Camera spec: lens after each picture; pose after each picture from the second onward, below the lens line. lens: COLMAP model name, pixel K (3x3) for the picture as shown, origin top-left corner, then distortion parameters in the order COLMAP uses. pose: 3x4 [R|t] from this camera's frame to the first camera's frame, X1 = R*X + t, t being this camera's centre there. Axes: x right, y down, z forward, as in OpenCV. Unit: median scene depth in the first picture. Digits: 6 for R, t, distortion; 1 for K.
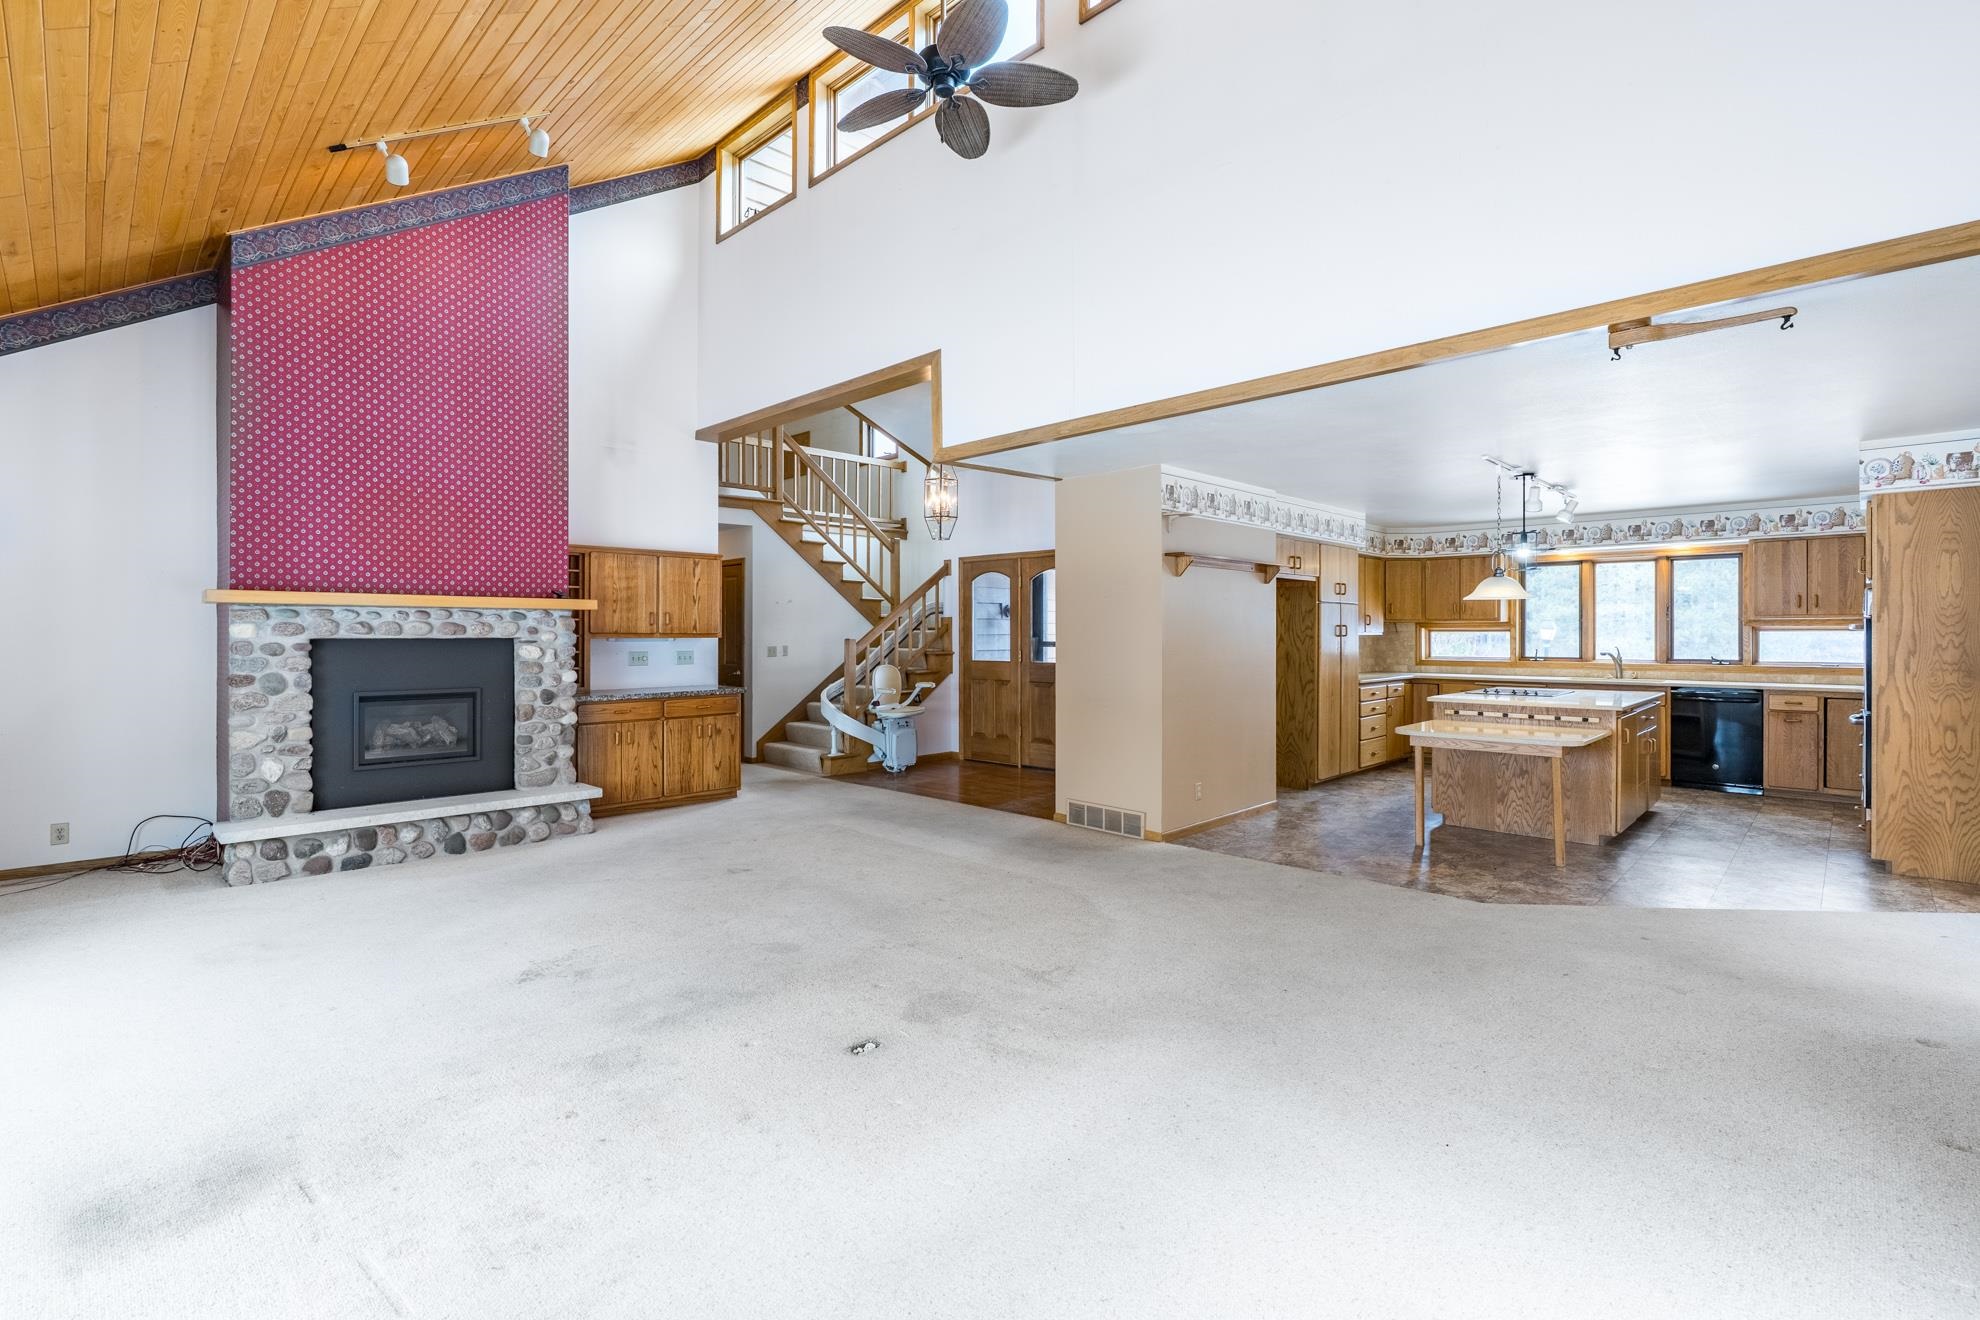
lens RADIAL K [[898.5, 0, 975.0], [0, 898.5, 629.2], [0, 0, 1]] dist [-0.010535, 0.003415]
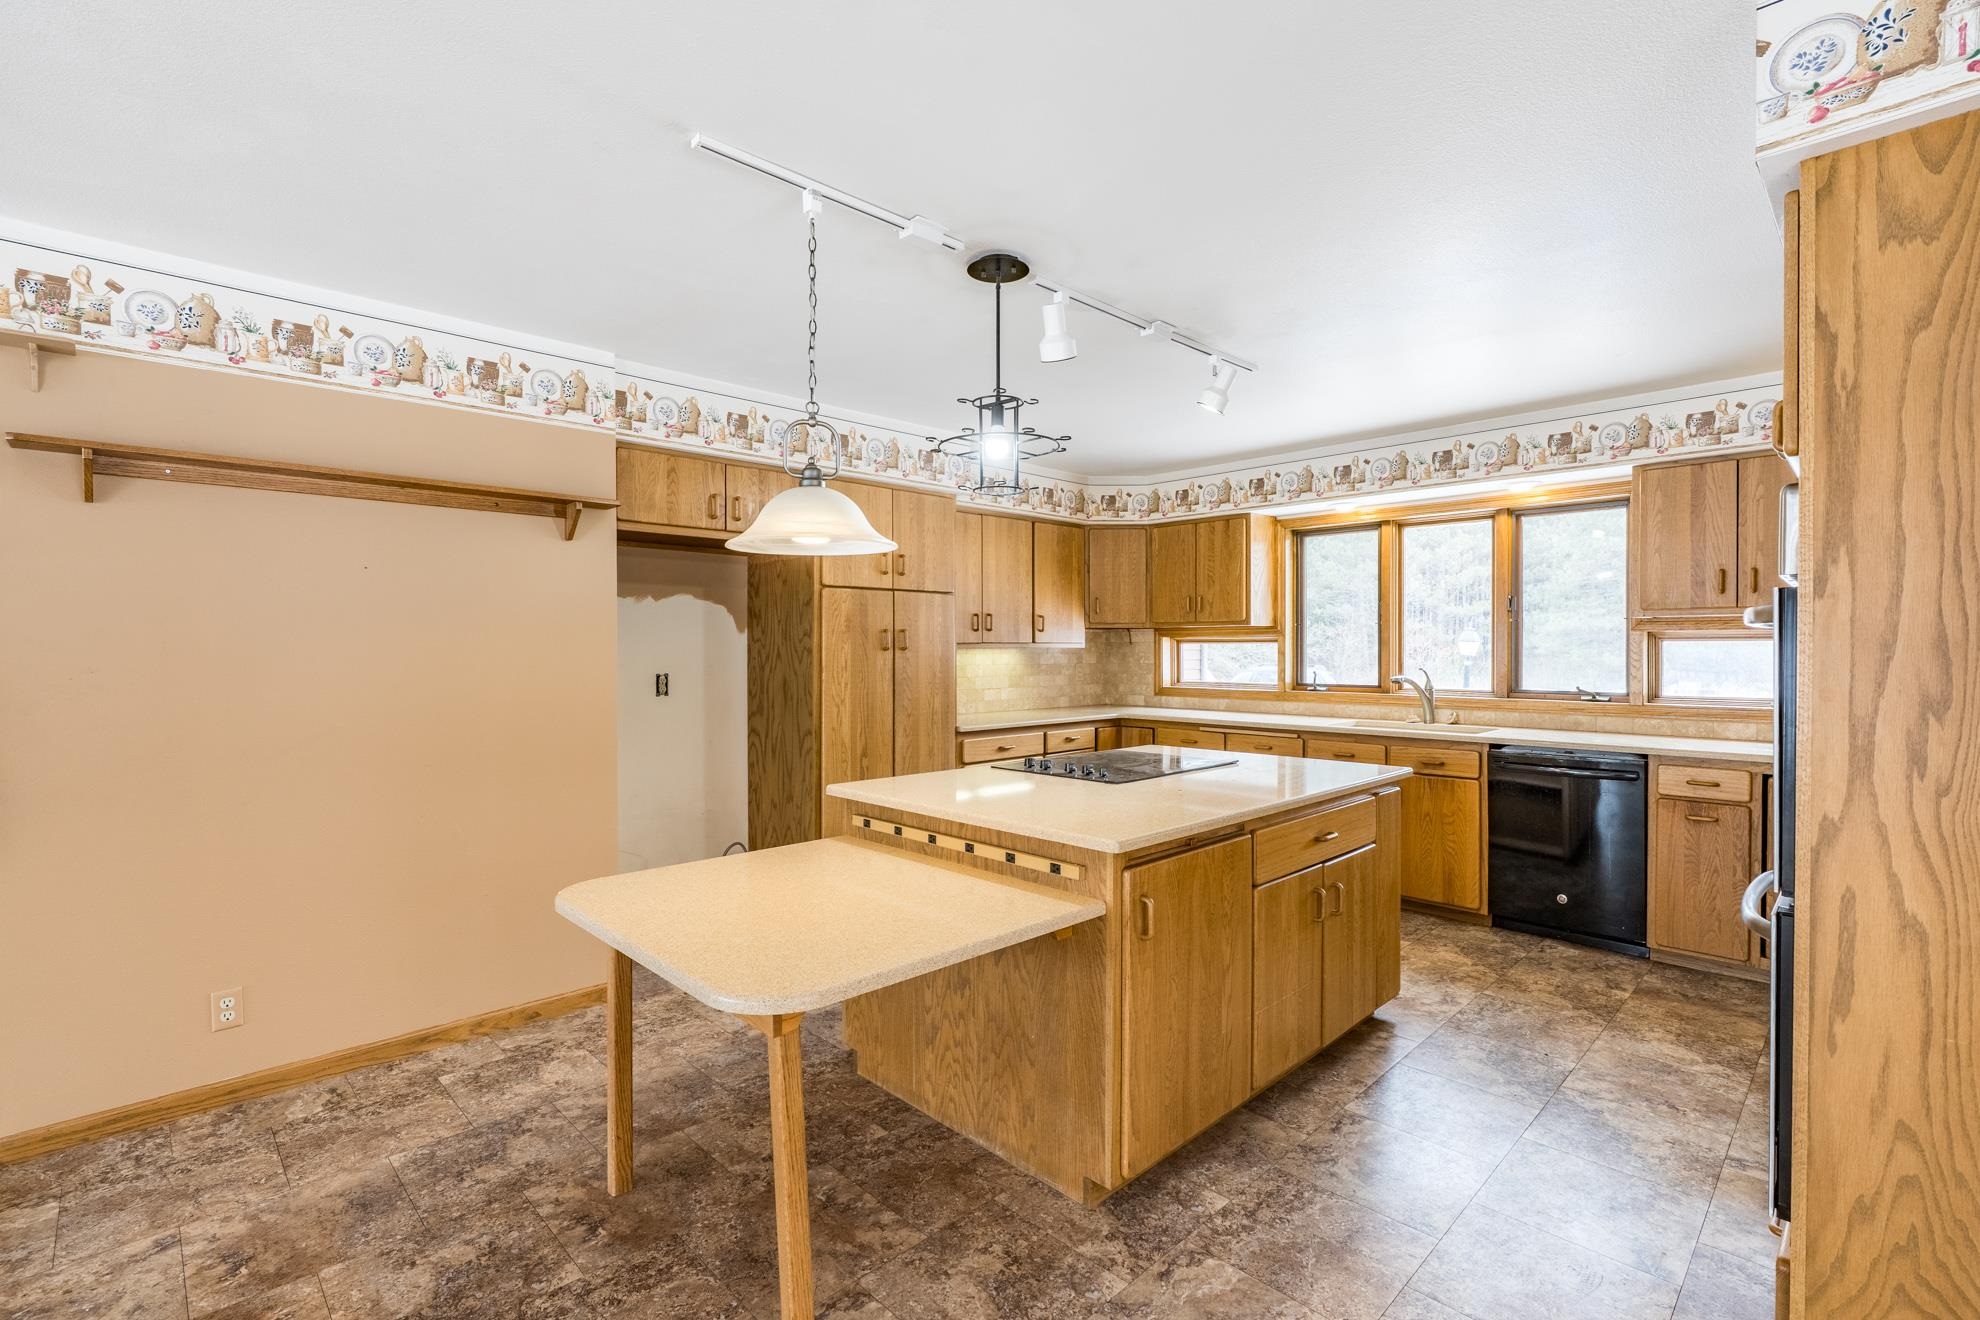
lens RADIAL K [[898.5, 0, 983.7], [0, 898.5, 650.7], [0, 0, 1]] dist [-0.010535, 0.003415]
pose [[0.999852, 0.000126, -0.017210, 0.548688], [-0.000009, 0.999977, 0.006767, 0.005428], [0.017210, -0.006766, 0.999829, 0.518258]]
